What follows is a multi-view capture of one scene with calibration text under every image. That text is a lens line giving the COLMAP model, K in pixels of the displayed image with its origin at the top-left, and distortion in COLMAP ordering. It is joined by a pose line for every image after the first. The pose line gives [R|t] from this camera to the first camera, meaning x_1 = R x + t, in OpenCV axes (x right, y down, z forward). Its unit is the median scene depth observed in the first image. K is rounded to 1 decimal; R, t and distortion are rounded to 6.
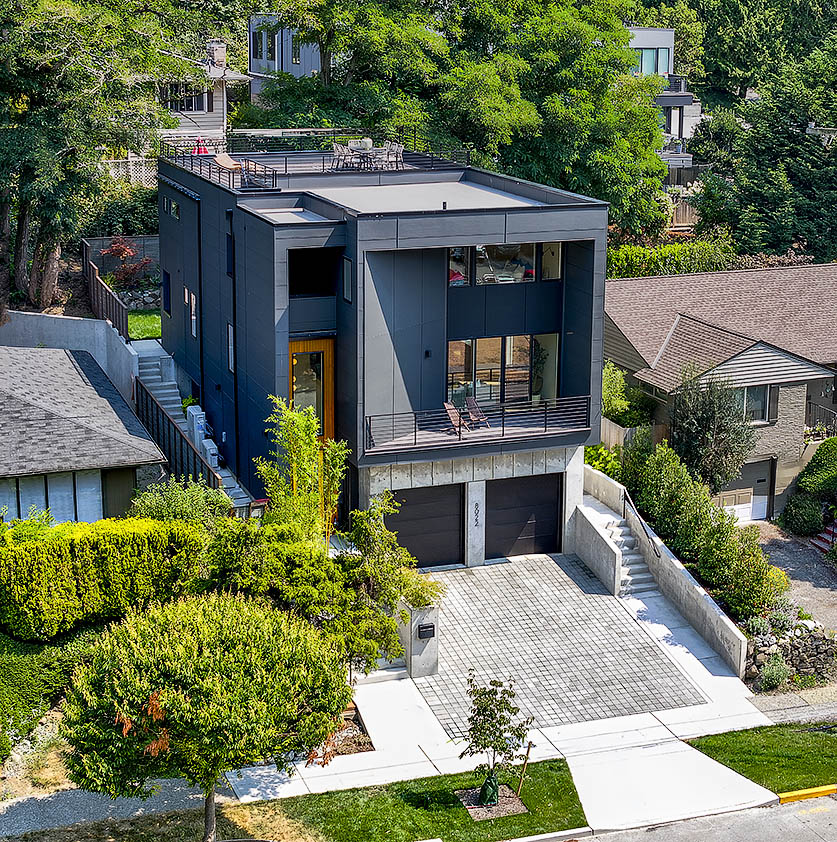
lens RADIAL K [[1520.3, 0, 398.0], [0, 1520.3, 315.8], [0, 0, 1]] dist [-0.068281, 0.000000]
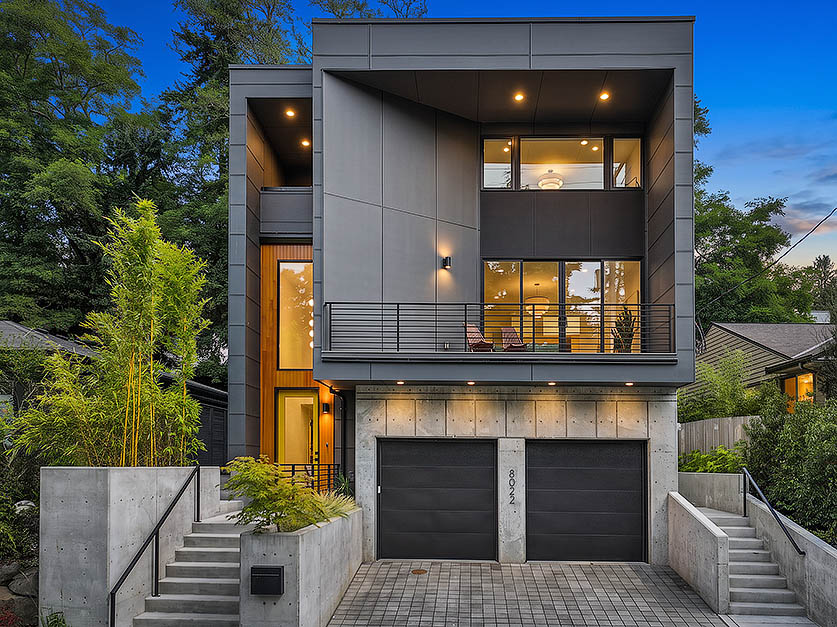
lens RADIAL K [[631.8, 0, 444.4], [0, 631.8, 444.4], [0, 0, 1]] dist [0.005482, 0.006798]
pose [[0.933743, -0.001346, -0.357943, 0.128900], [-0.076885, 0.975898, -0.204233, 0.175100], [0.349591, 0.218221, 0.911134, 0.711892]]
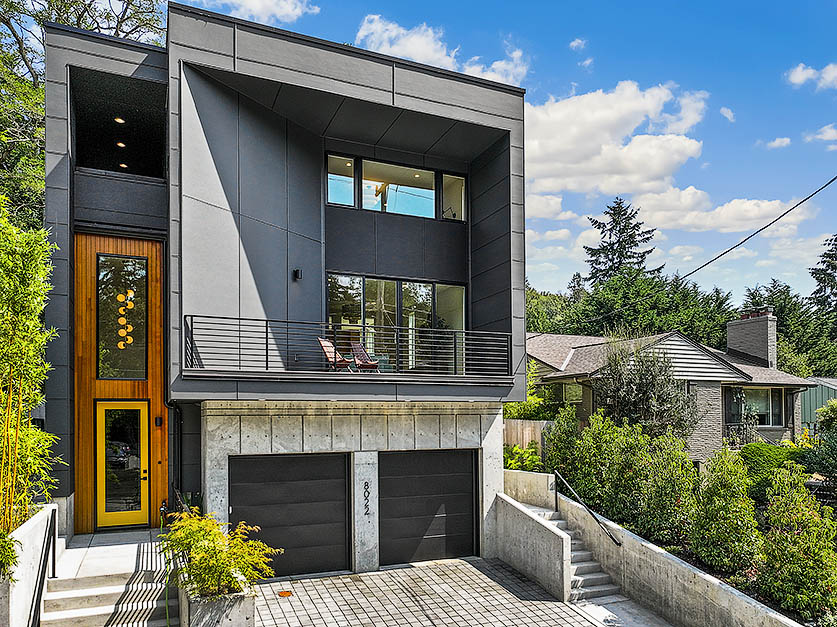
lens RADIAL K [[631.8, 0, 422.6], [0, 631.8, 409.2], [0, 0, 1]] dist [0.005482, 0.006798]
pose [[0.997333, -0.010330, 0.072244, 0.057256], [0.026061, 0.975071, -0.220357, 0.157348], [-0.068167, 0.221653, 0.972740, 0.688063]]
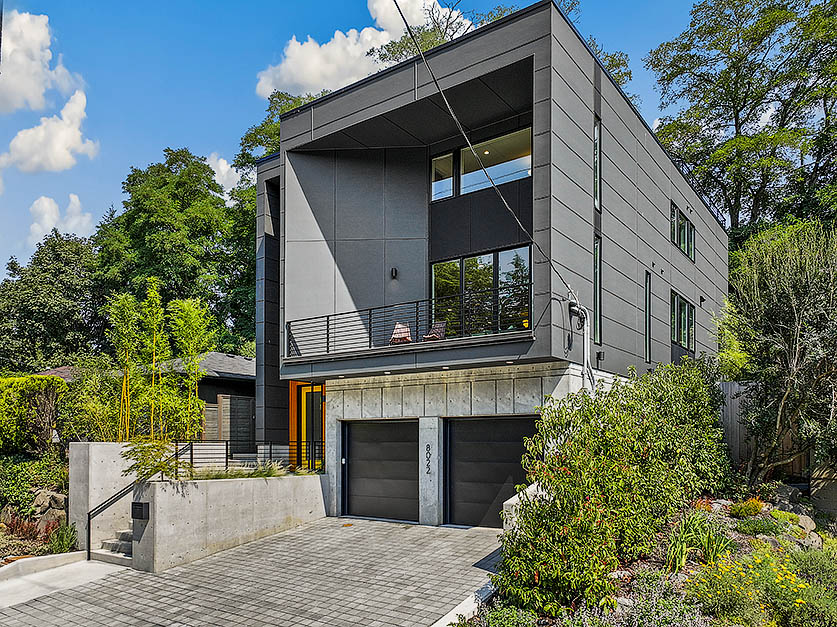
lens RADIAL K [[601.2, 0, 402.1], [0, 601.2, 433.0], [0, 0, 1]] dist [-0.002730, 0.018734]
pose [[0.581642, -0.019460, -0.813212, 0.309555], [-0.162504, 0.976782, -0.139604, 0.165099], [0.797048, 0.213349, 0.564975, 0.800273]]
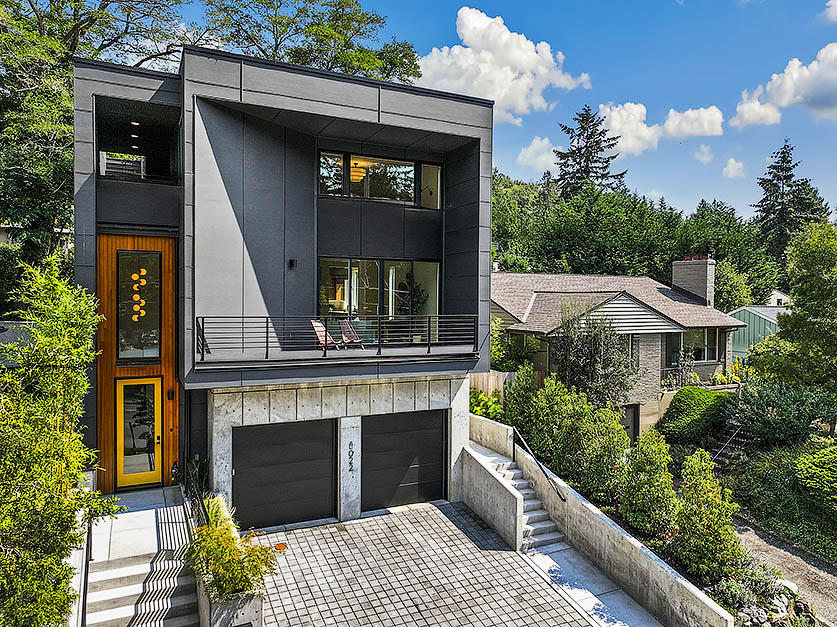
lens RADIAL K [[601.2, 0, 425.4], [0, 601.2, 304.5], [0, 0, 1]] dist [-0.002730, 0.018734]
pose [[0.993501, 0.003074, 0.113781, 0.054765], [0.018322, 0.982280, -0.186524, 0.110506], [-0.112338, 0.187396, 0.975840, 0.645953]]
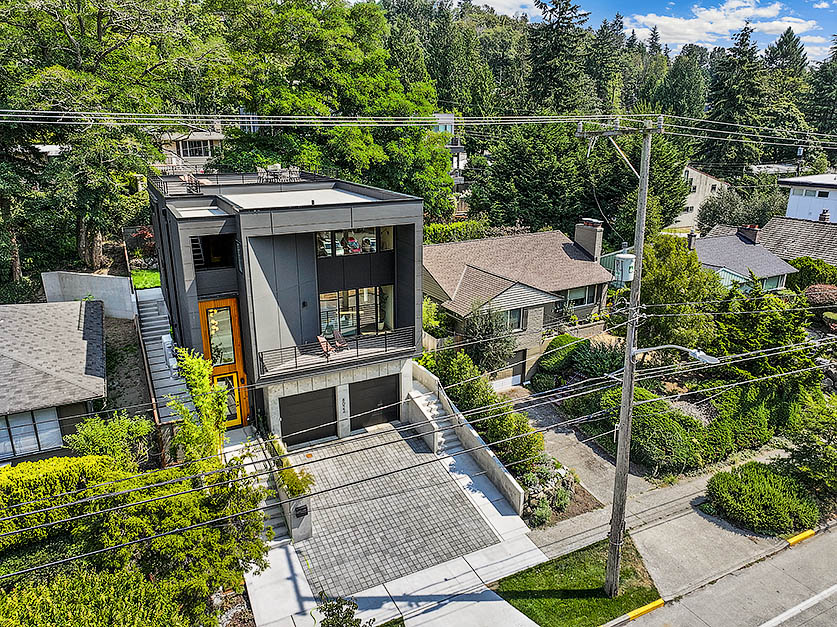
lens RADIAL K [[601.2, 0, 426.3], [0, 601.2, 305.9], [0, 0, 1]] dist [-0.002730, 0.018734]
pose [[0.990058, -0.043257, 0.133847, 0.057450], [0.030721, 0.995066, 0.094344, -0.024102], [-0.137267, -0.089294, 0.986501, 0.396341]]
